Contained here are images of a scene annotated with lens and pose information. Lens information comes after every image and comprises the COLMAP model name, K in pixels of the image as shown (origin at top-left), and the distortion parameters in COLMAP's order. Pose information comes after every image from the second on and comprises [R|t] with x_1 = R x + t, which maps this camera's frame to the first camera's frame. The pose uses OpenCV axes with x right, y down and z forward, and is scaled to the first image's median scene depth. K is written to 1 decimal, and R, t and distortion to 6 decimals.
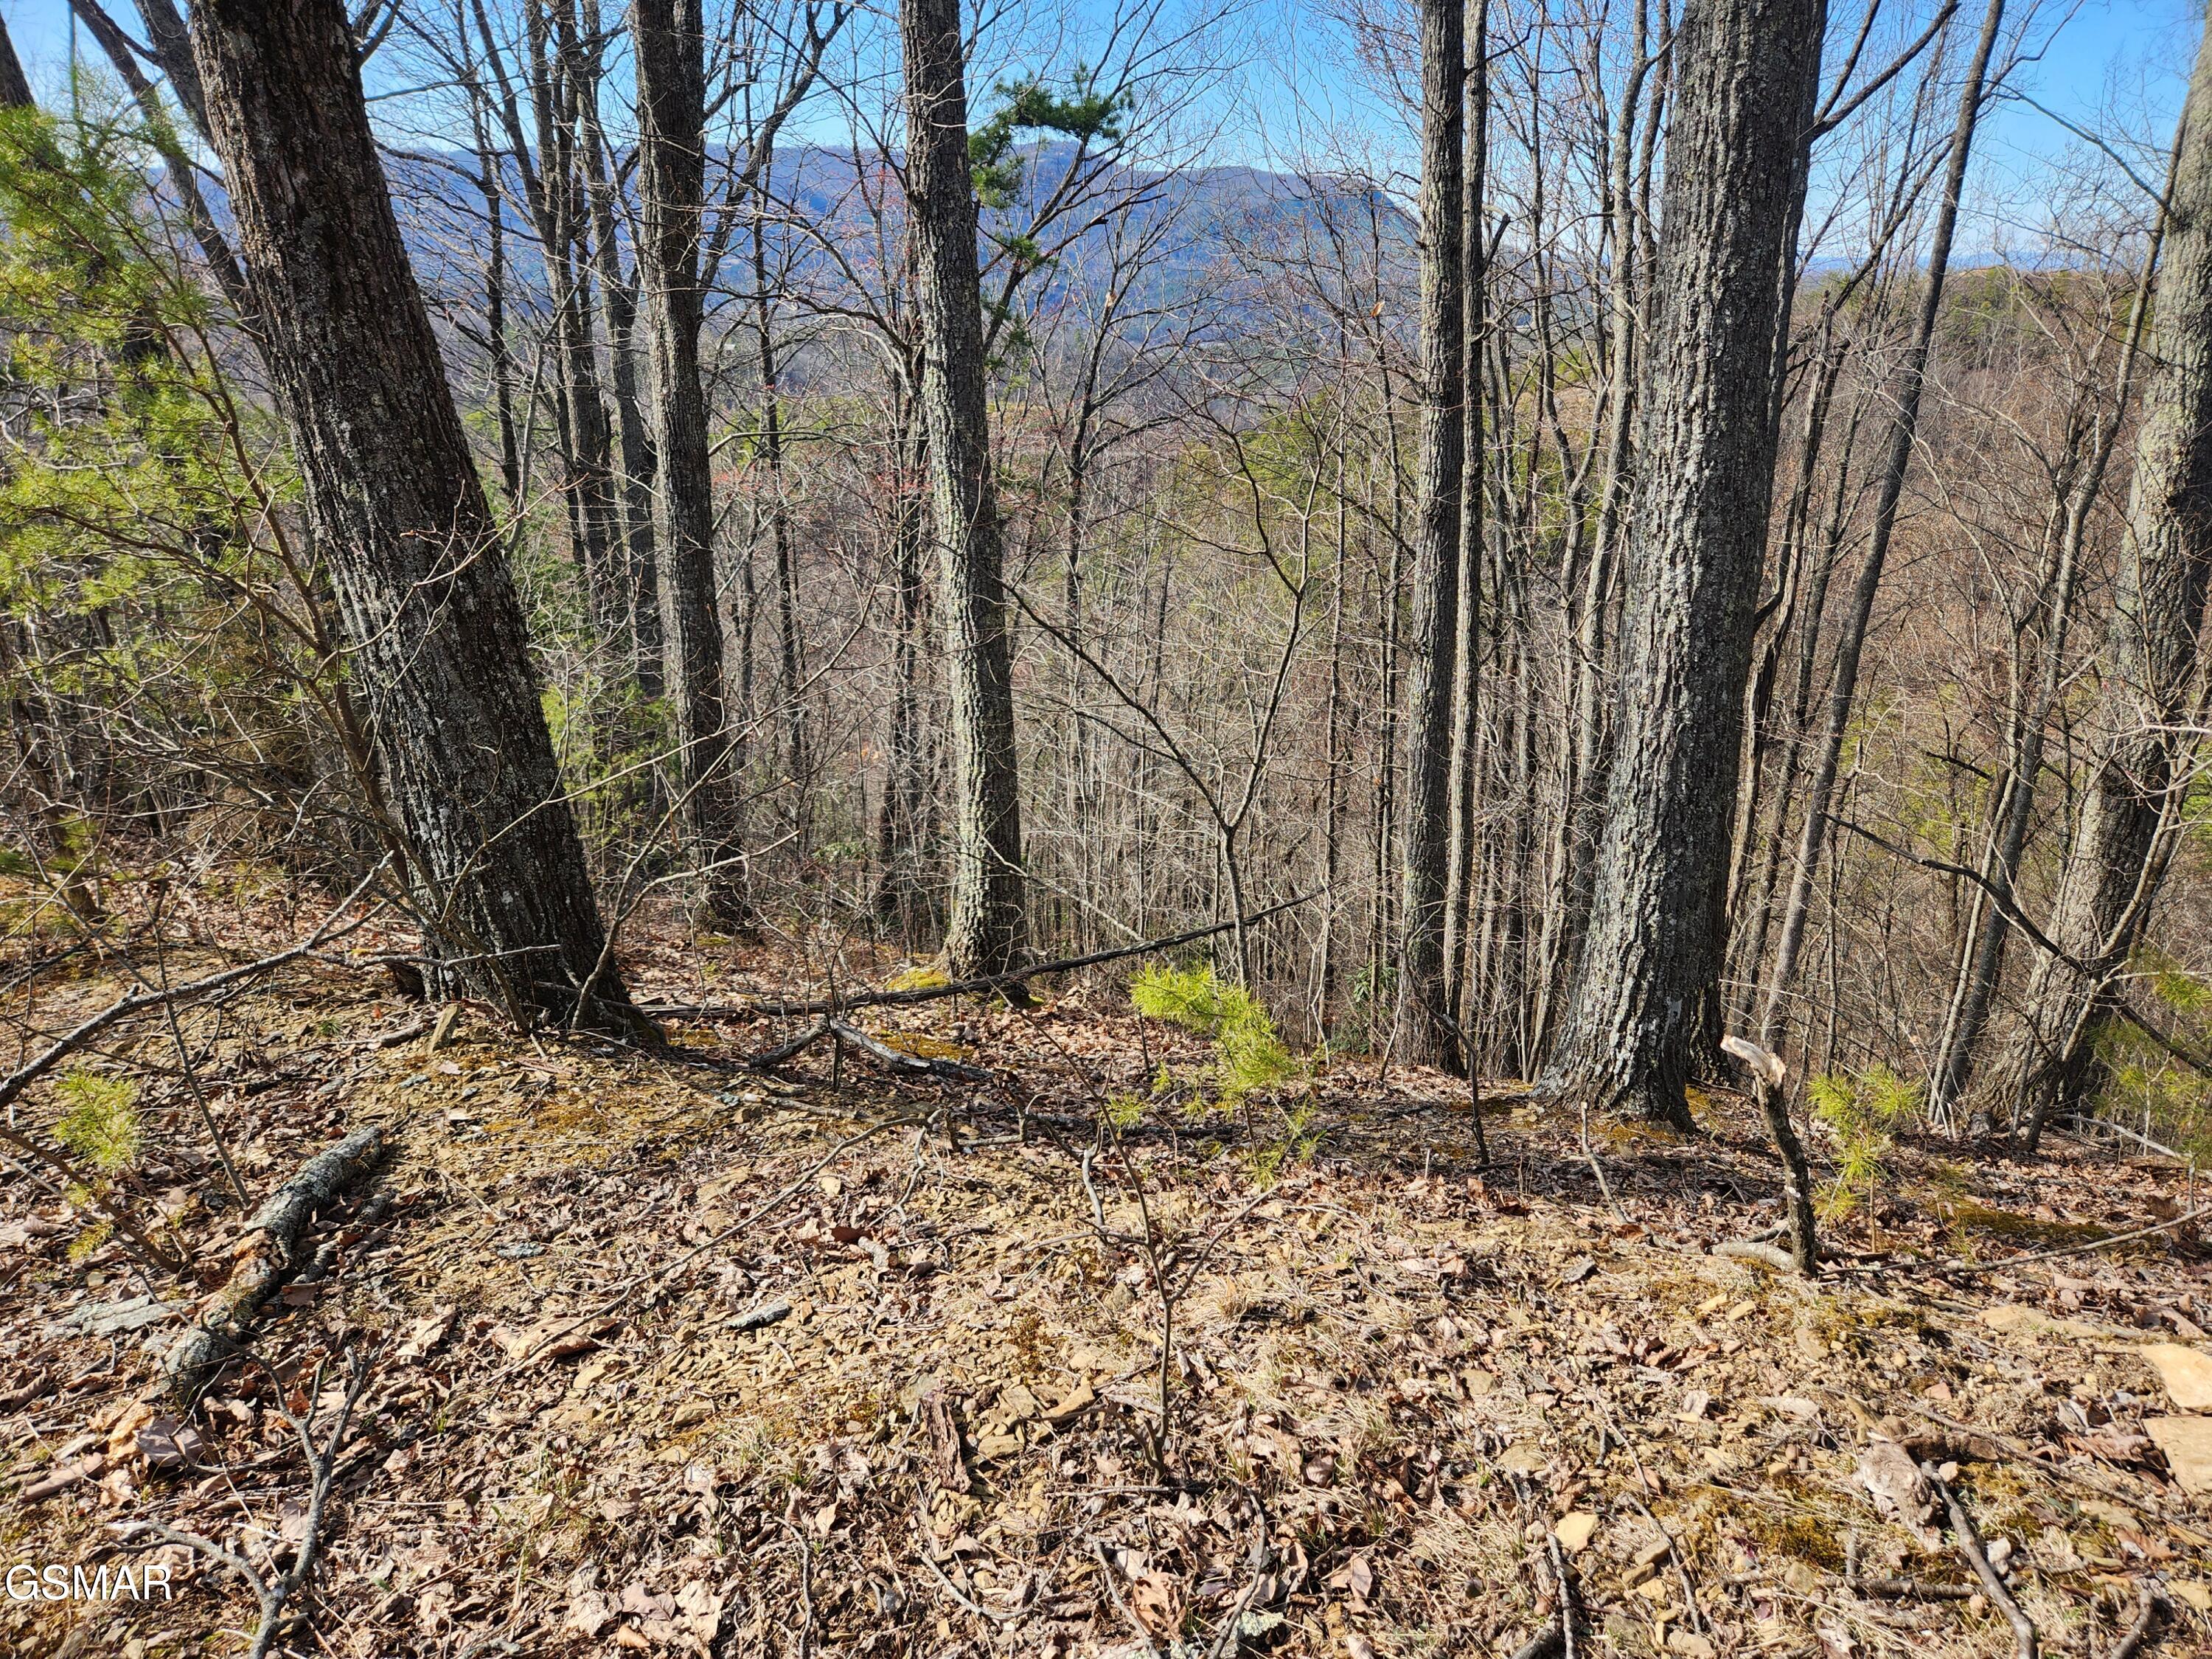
lens RADIAL K [[1473.6, 0, 1104.6], [0, 1473.6, 808.2], [0, 0, 1]] dist [0.080724, -0.071589]
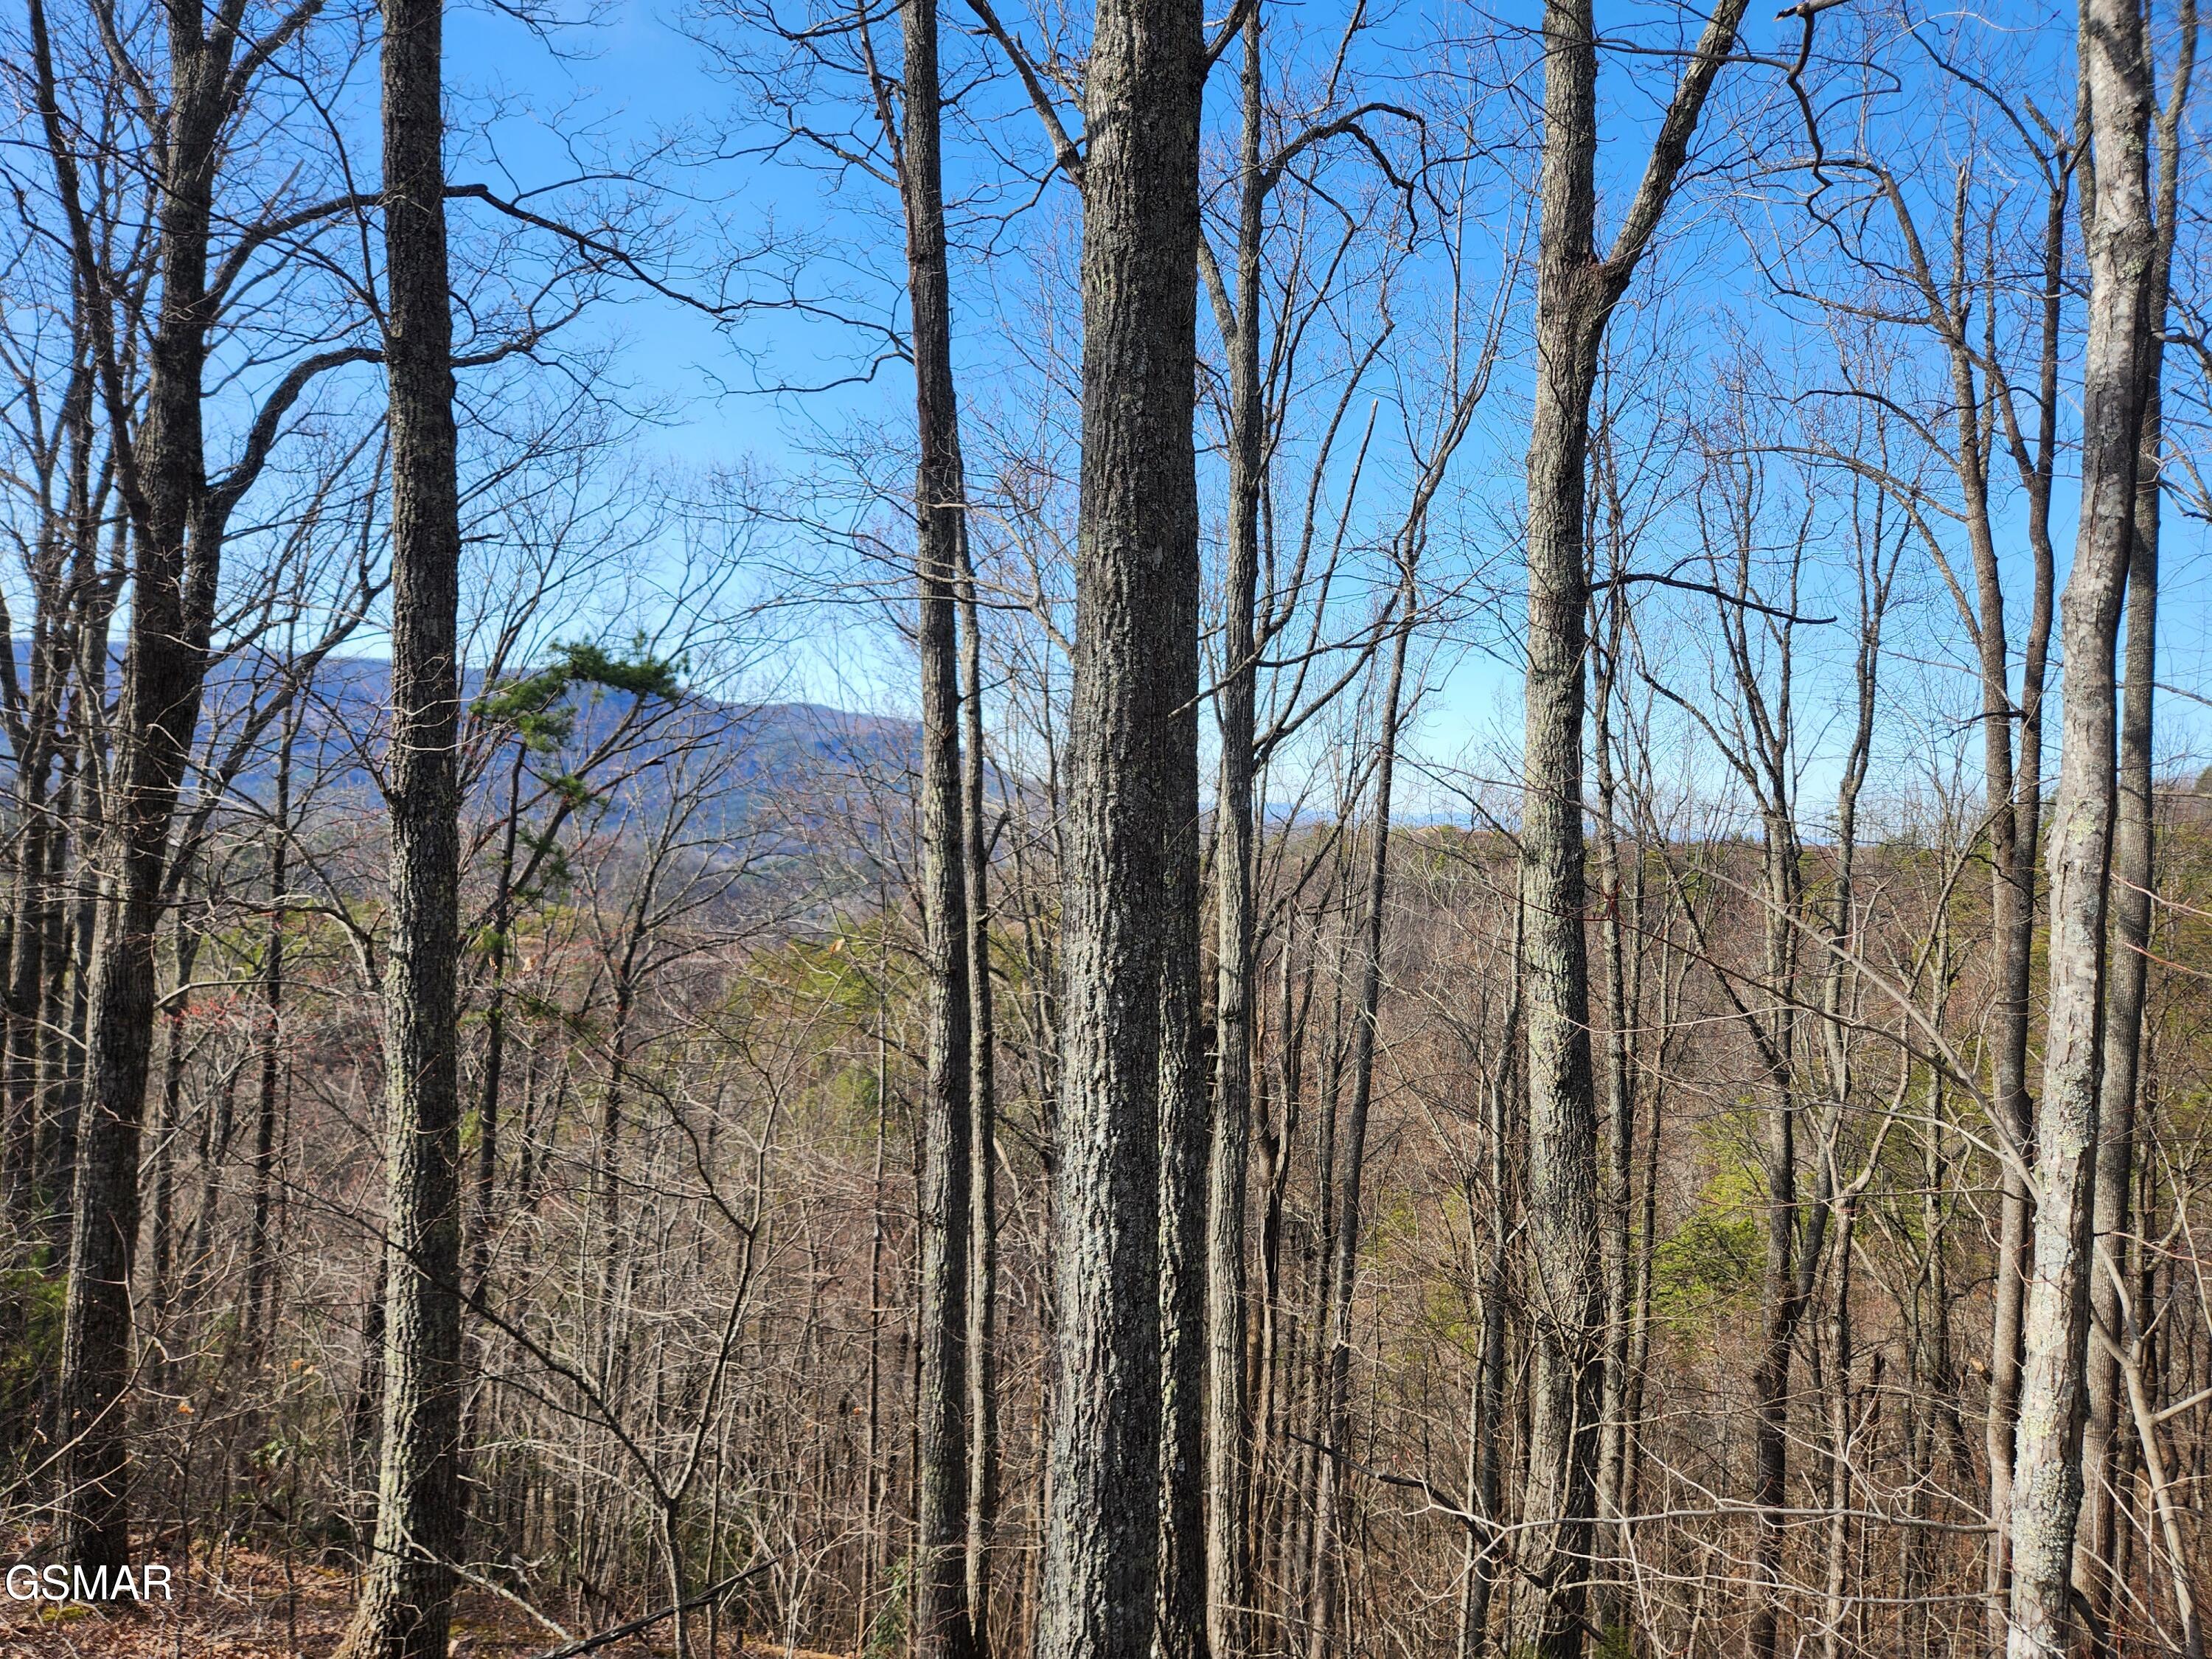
lens RADIAL K [[1472.1, 0, 1070.0], [0, 1472.1, 831.6], [0, 0, 1]] dist [0.086572, -0.079029]
pose [[0.964233, 0.043301, 0.261495, 0.100243], [0.043516, 0.947317, -0.317328, -0.113369], [-0.261460, 0.317357, 0.911550, -0.018052]]
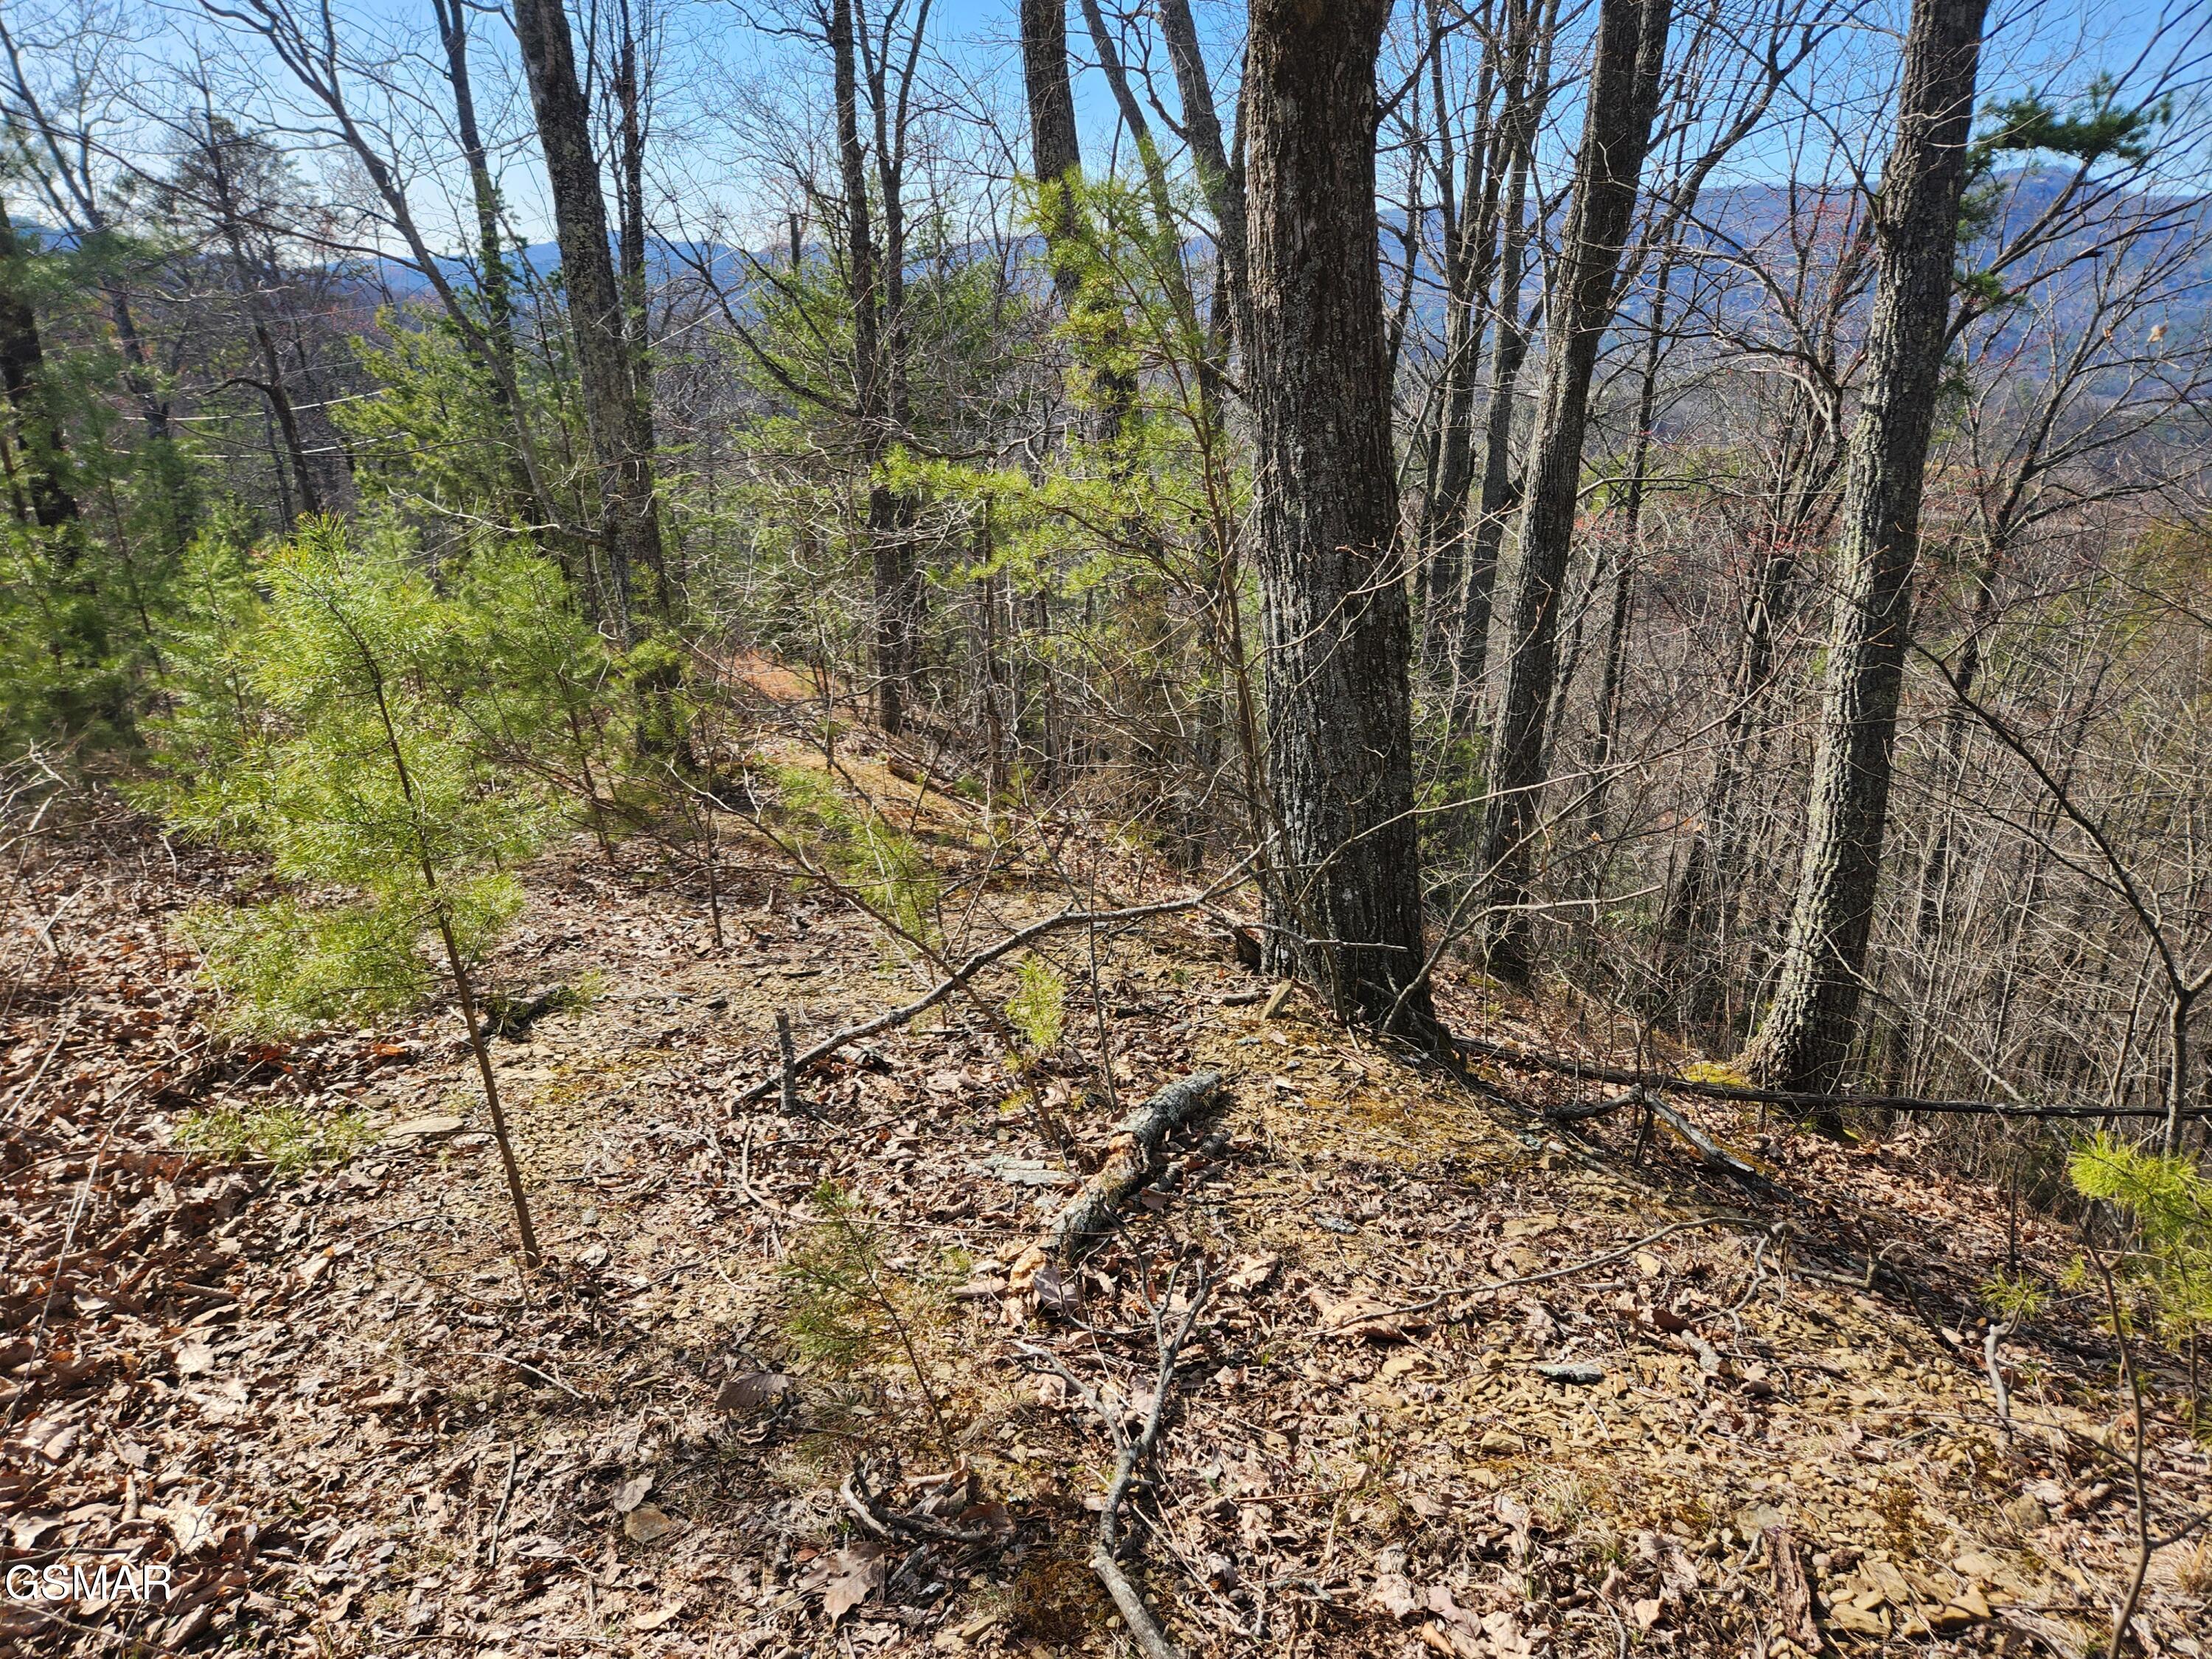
lens RADIAL K [[1475.8, 0, 1084.8], [0, 1475.8, 808.6], [0, 0, 1]] dist [0.083038, -0.074460]
pose [[0.847348, 0.169011, -0.503425, -0.039527], [-0.183003, 0.982867, 0.021946, 0.011052], [0.498510, 0.073532, 0.863760, -0.009572]]
